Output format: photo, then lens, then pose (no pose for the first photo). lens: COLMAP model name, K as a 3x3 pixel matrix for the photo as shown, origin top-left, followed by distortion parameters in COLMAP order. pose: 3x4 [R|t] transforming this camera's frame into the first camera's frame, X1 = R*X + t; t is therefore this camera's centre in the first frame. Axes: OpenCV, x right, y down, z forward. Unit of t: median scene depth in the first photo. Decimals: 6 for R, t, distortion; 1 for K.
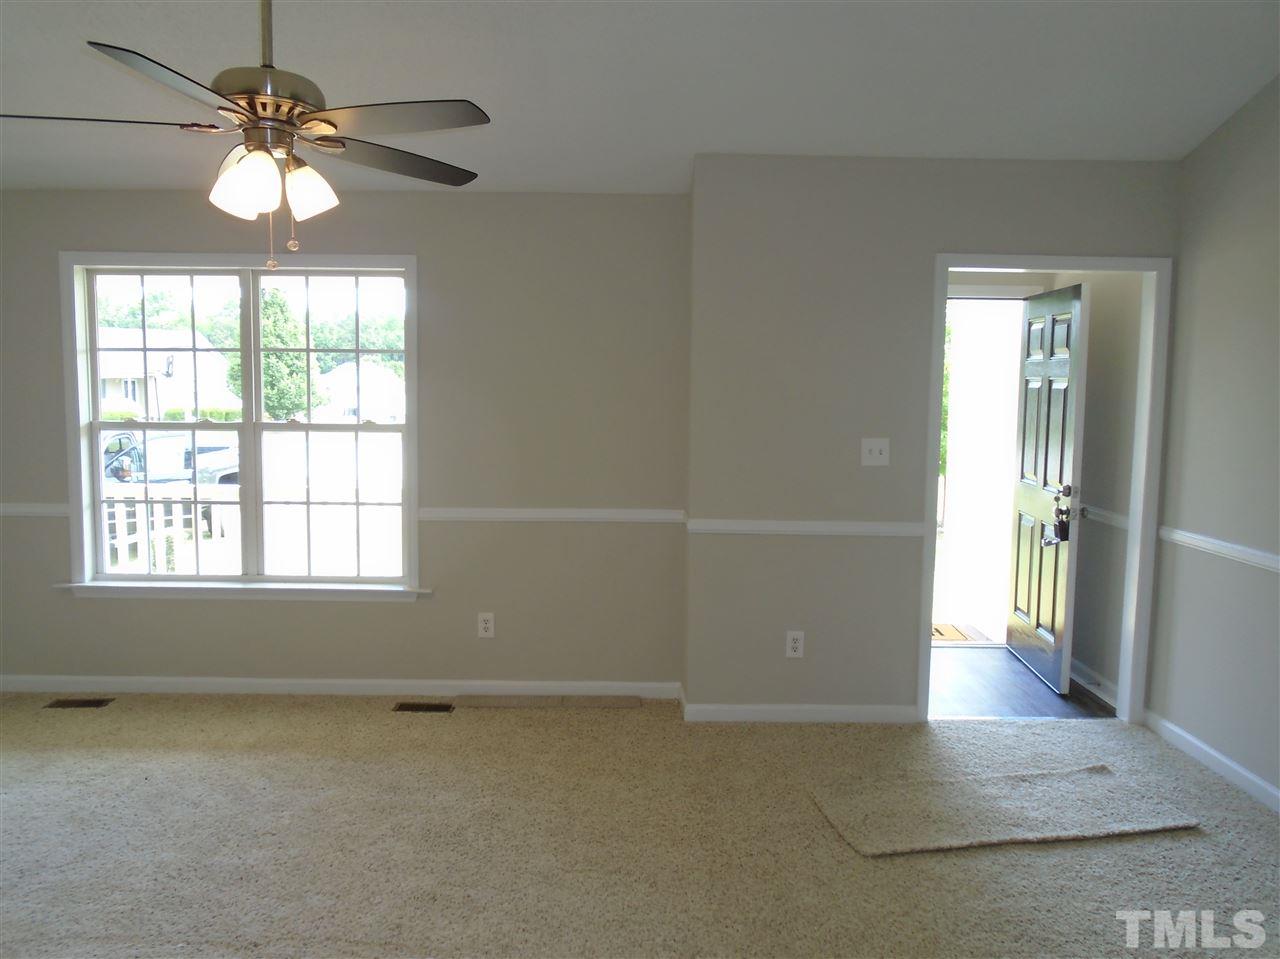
lens RADIAL K [[970.2, 0, 636.7], [0, 970.2, 475.6], [0, 0, 1]] dist [-0.018764, 0.003236]
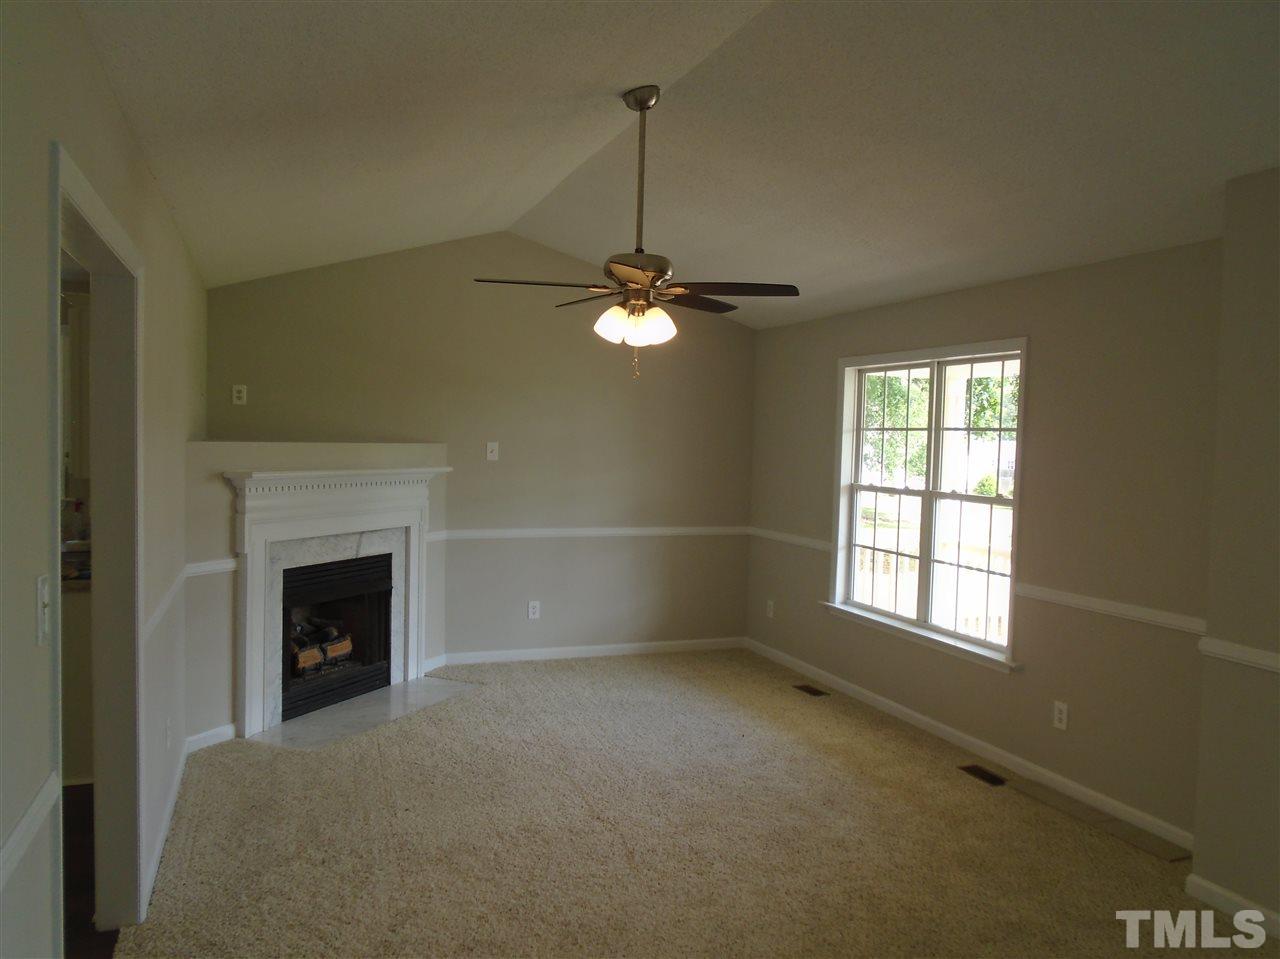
lens RADIAL K [[970.2, 0, 636.7], [0, 970.2, 475.6], [0, 0, 1]] dist [-0.018764, 0.003236]
pose [[0.351309, 0.037039, -0.935527, 0.580970], [-0.112167, 0.993686, -0.002779, -0.030372], [0.929516, 0.105911, 0.353245, 0.256959]]
